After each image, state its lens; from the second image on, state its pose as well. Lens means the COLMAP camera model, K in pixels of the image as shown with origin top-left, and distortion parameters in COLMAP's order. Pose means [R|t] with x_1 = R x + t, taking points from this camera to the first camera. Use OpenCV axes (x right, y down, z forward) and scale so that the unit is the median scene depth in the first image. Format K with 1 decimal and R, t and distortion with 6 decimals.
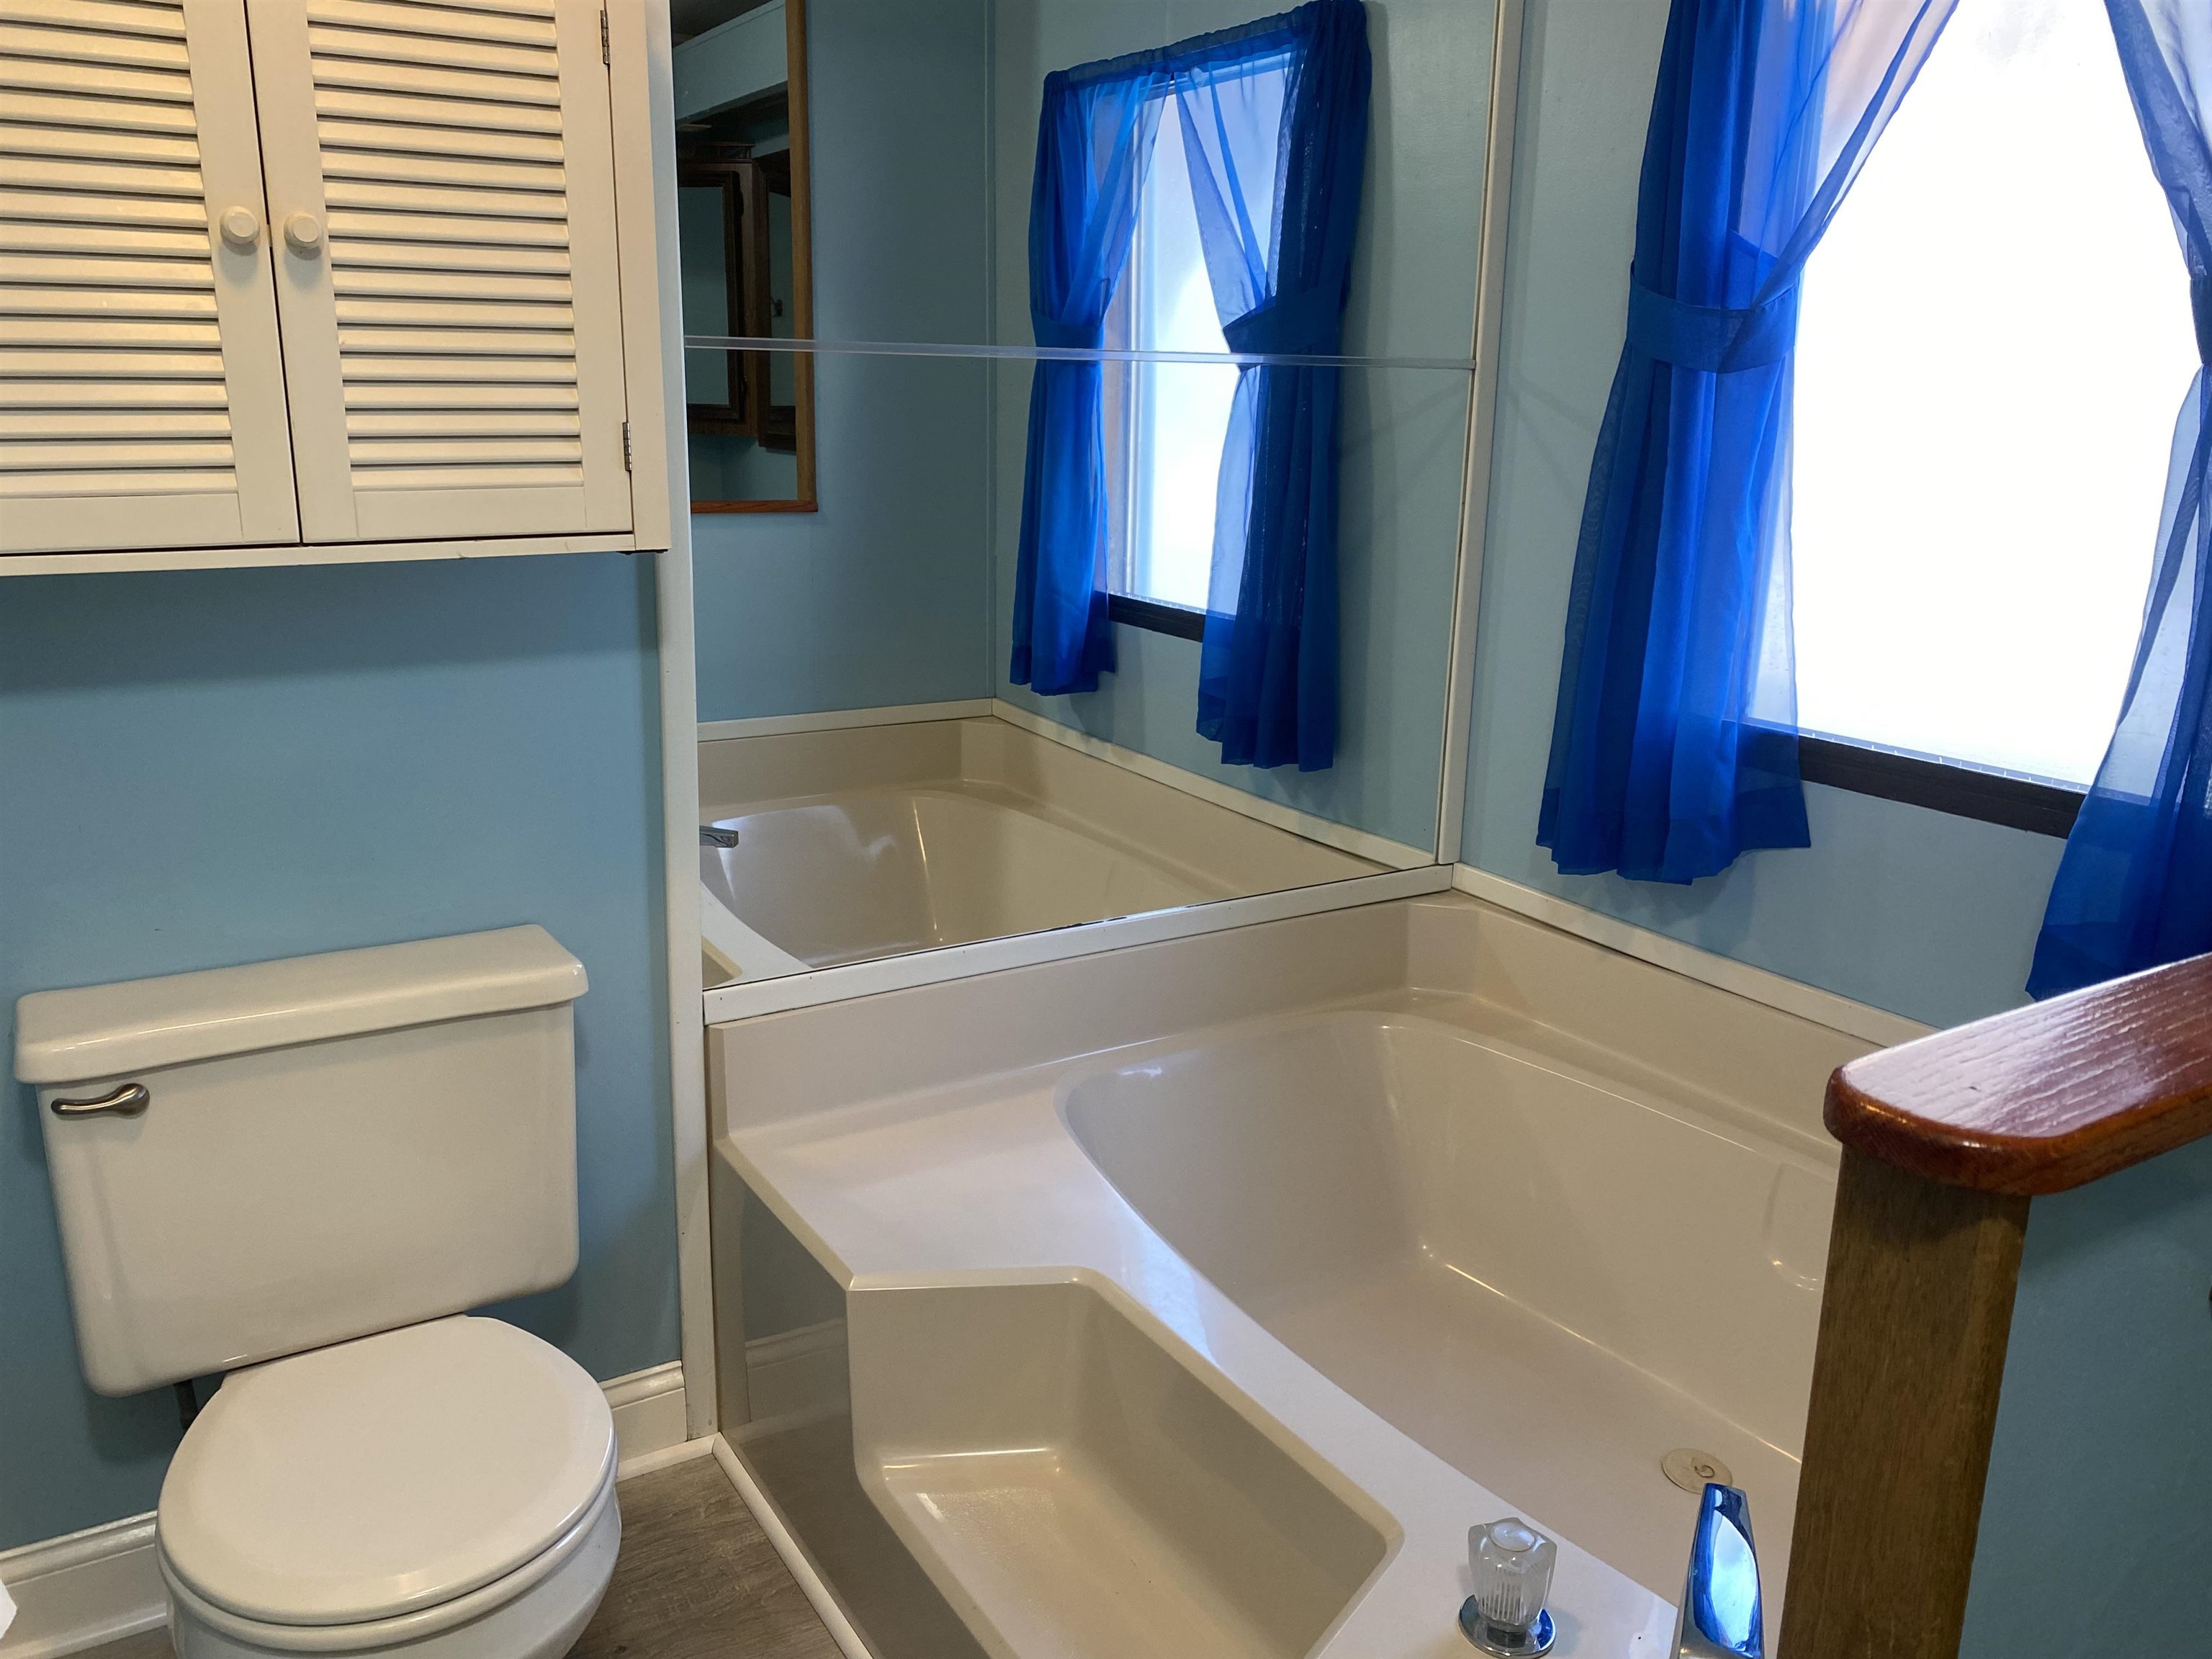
lens RADIAL K [[1647.3, 0, 1111.0], [0, 1647.3, 742.9], [0, 0, 1]] dist [0.071501, -0.109077]
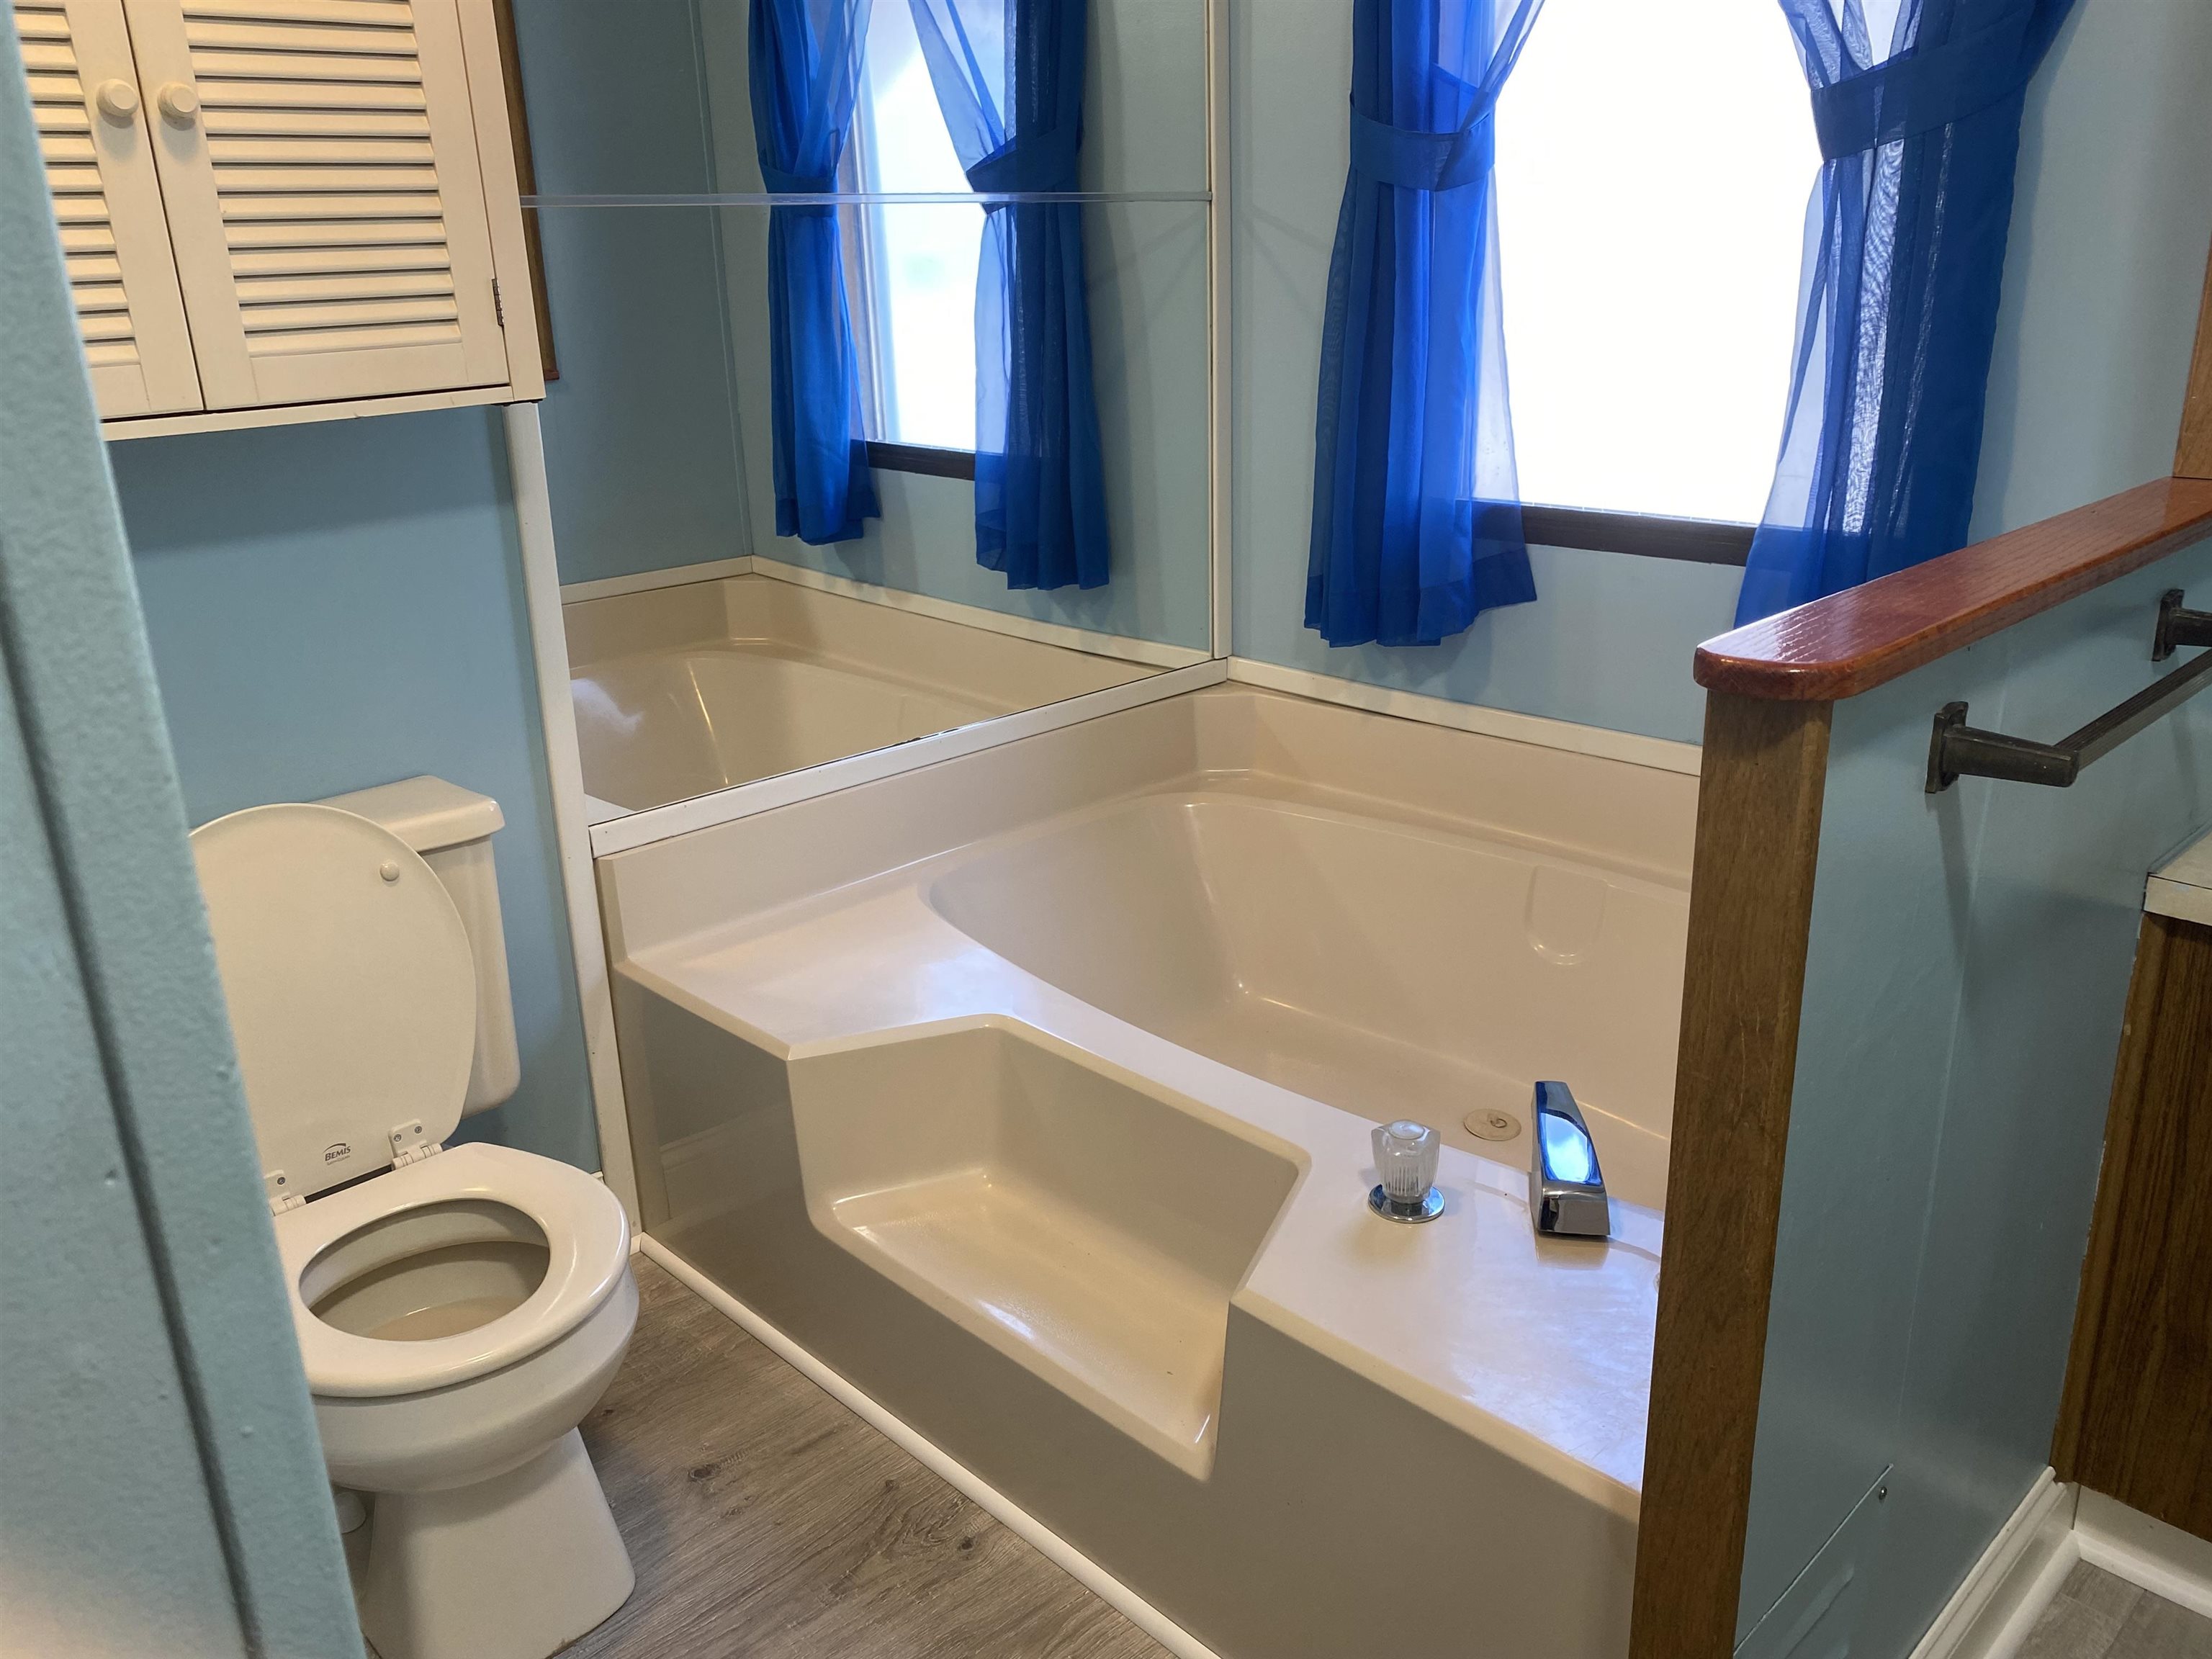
lens RADIAL K [[1689.8, 0, 1100.2], [0, 1689.8, 750.7], [0, 0, 1]] dist [0.045793, -0.059603]
pose [[0.974835, -0.108855, 0.194542, -0.122412], [0.093942, 0.992000, 0.084332, 0.037243], [-0.202166, -0.063934, 0.977262, -0.114124]]
